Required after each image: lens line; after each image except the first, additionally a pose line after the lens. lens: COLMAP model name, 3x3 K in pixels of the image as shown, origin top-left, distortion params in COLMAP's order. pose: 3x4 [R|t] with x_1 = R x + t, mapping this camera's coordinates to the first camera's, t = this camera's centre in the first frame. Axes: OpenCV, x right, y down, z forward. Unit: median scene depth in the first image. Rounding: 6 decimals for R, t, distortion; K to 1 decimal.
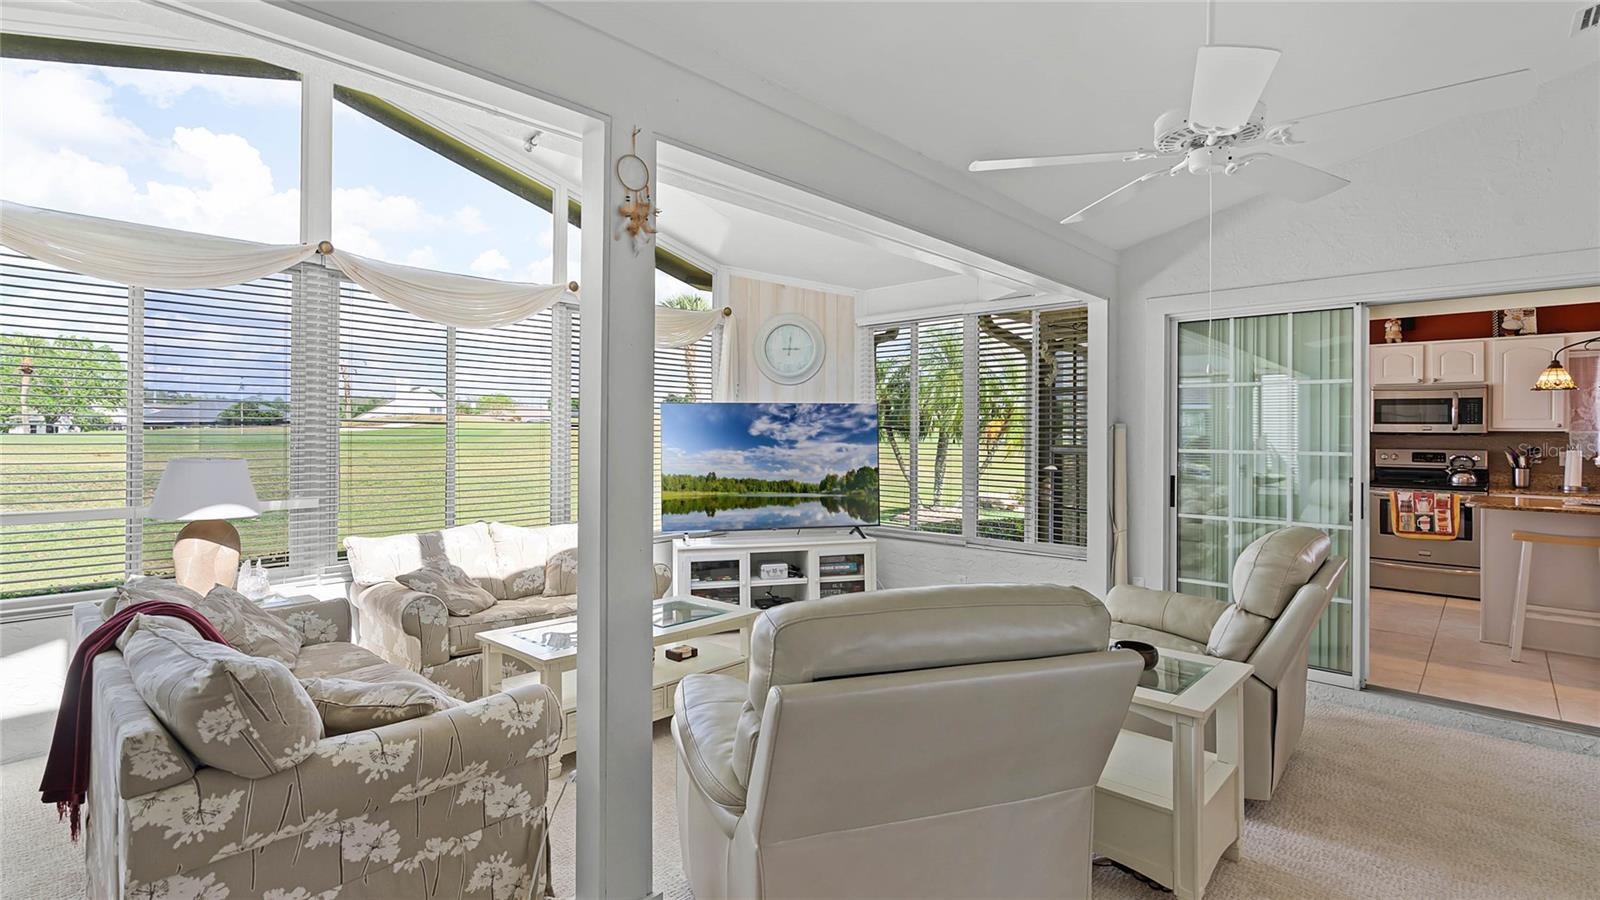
lens RADIAL K [[747.3, 0, 799.1], [0, 747.3, 445.2], [0, 0, 1]] dist [-0.004223, -0.000914]
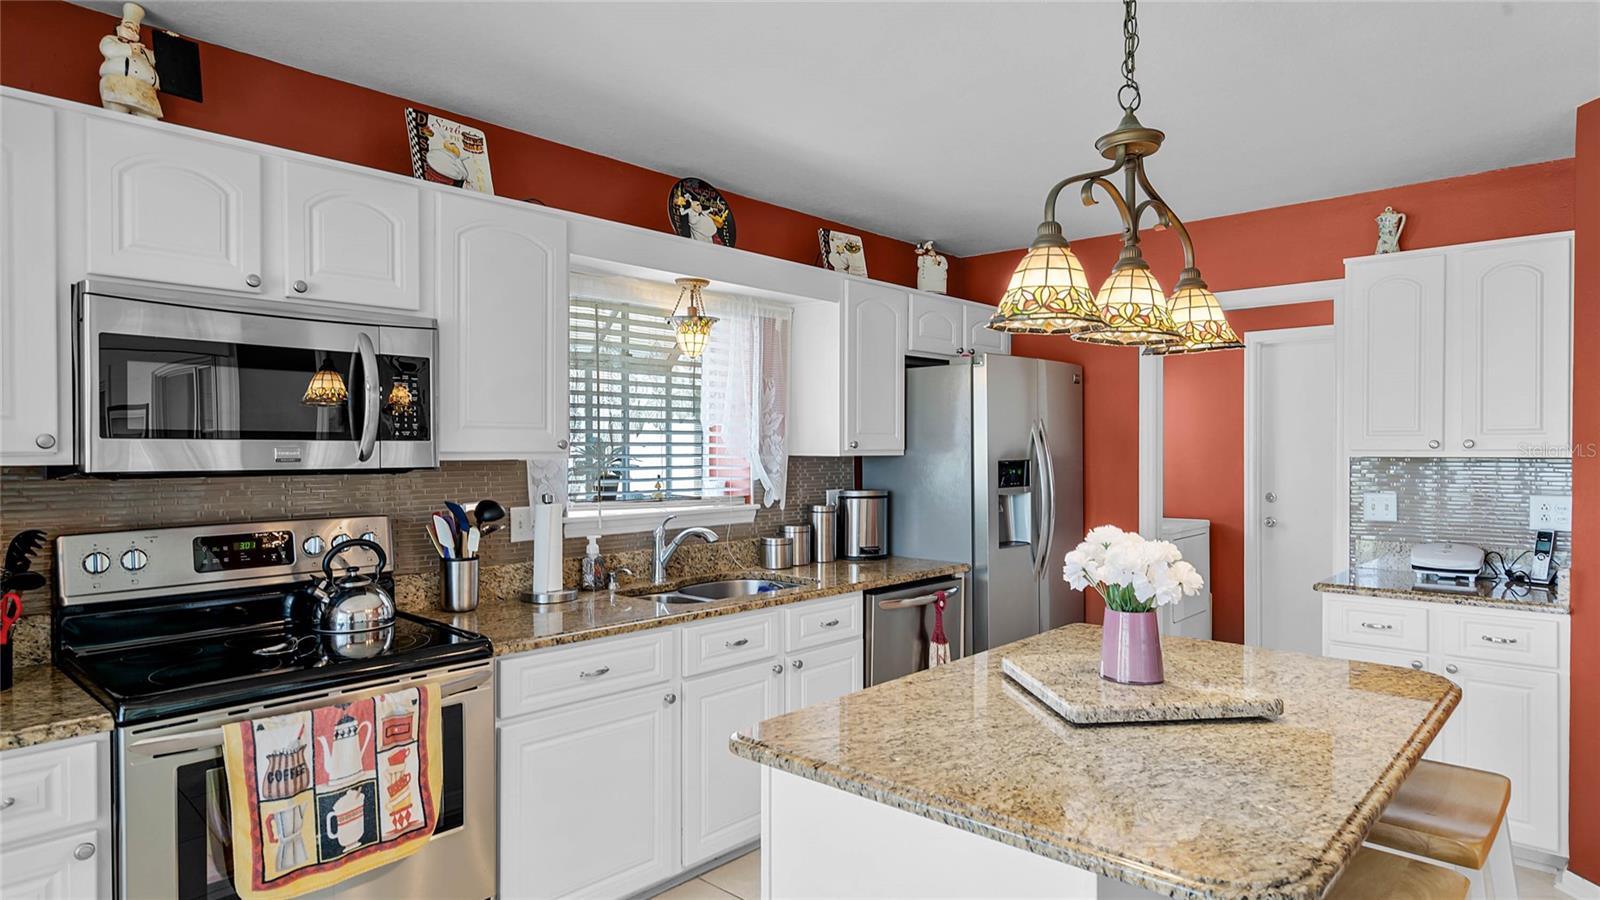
lens RADIAL K [[894.7, 0, 793.1], [0, 894.7, 454.0], [0, 0, 1]] dist [0.006798, 0.000678]
pose [[-0.017751, -0.009984, 0.999793, 0.517903], [0.005936, 0.999931, 0.010091, -0.025567], [-0.999825, 0.006114, -0.017691, 0.840123]]
